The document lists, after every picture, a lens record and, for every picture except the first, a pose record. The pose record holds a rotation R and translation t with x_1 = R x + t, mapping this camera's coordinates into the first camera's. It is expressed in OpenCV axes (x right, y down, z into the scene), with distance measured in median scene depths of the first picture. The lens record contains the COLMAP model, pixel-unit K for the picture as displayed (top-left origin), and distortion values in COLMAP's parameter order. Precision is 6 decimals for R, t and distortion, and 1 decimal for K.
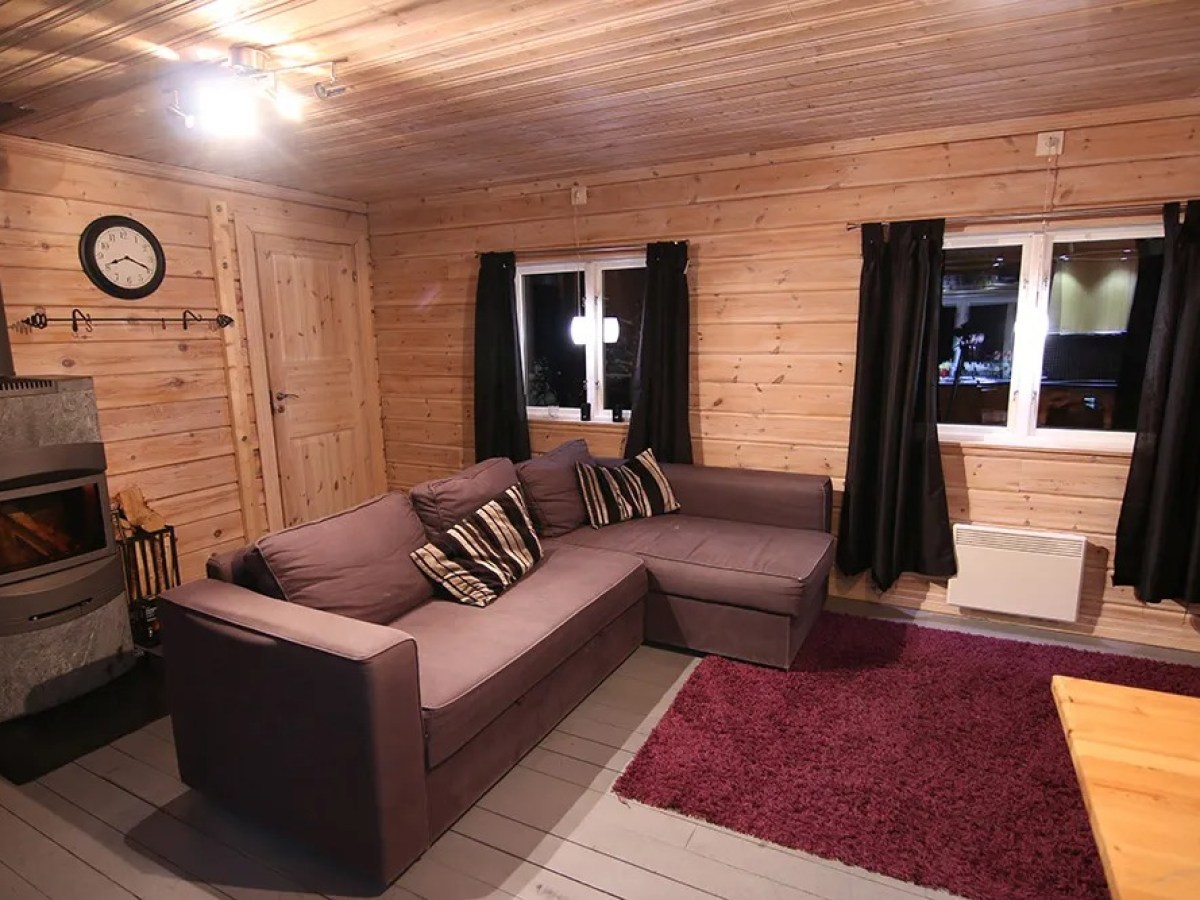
lens RADIAL K [[688.0, 0, 606.1], [0, 688.0, 458.5], [0, 0, 1]] dist [-0.001656, -0.011555]
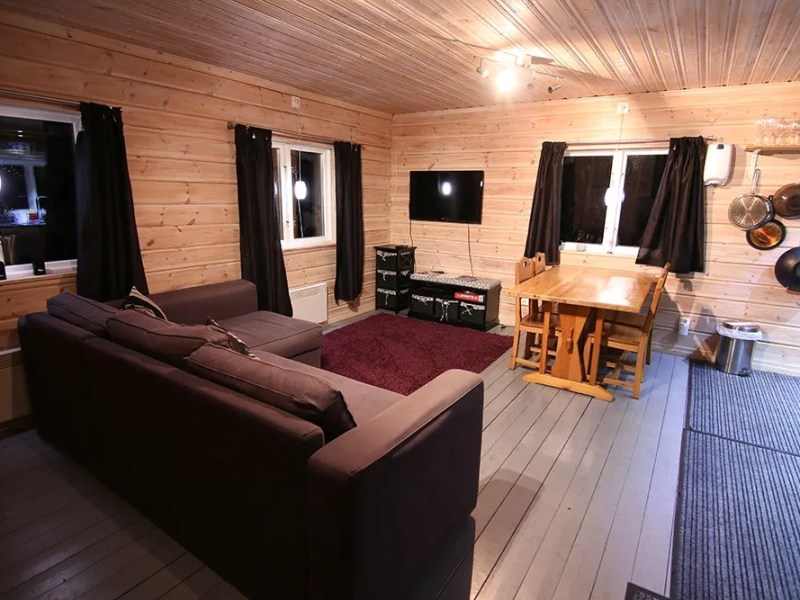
lens RADIAL K [[458.7, 0, 396.0], [0, 458.7, 302.7], [0, 0, 1]] dist [-0.001656, -0.011555]
pose [[0.106453, -0.211521, 0.971559, -0.447054], [0.161228, 0.967852, 0.193049, -0.045390], [-0.981159, 0.136091, 0.137134, 0.317400]]
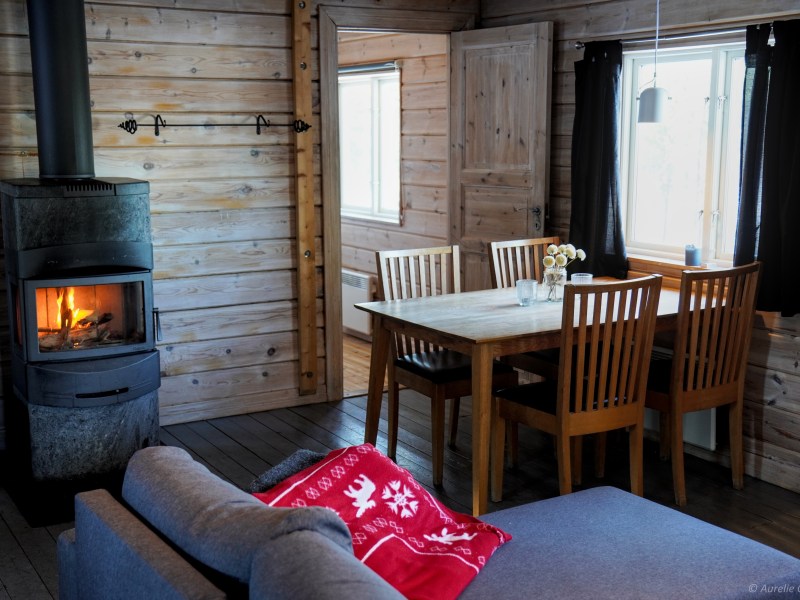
lens RADIAL K [[1052.6, 0, 396.6], [0, 1052.6, 298.4], [0, 0, 1]] dist [0.085570, 0.000000]
pose [[0.844909, 0.093107, -0.526744, 0.422425], [-0.102984, 0.994626, 0.010621, 0.005190], [0.524903, 0.045273, 0.849957, -0.173269]]
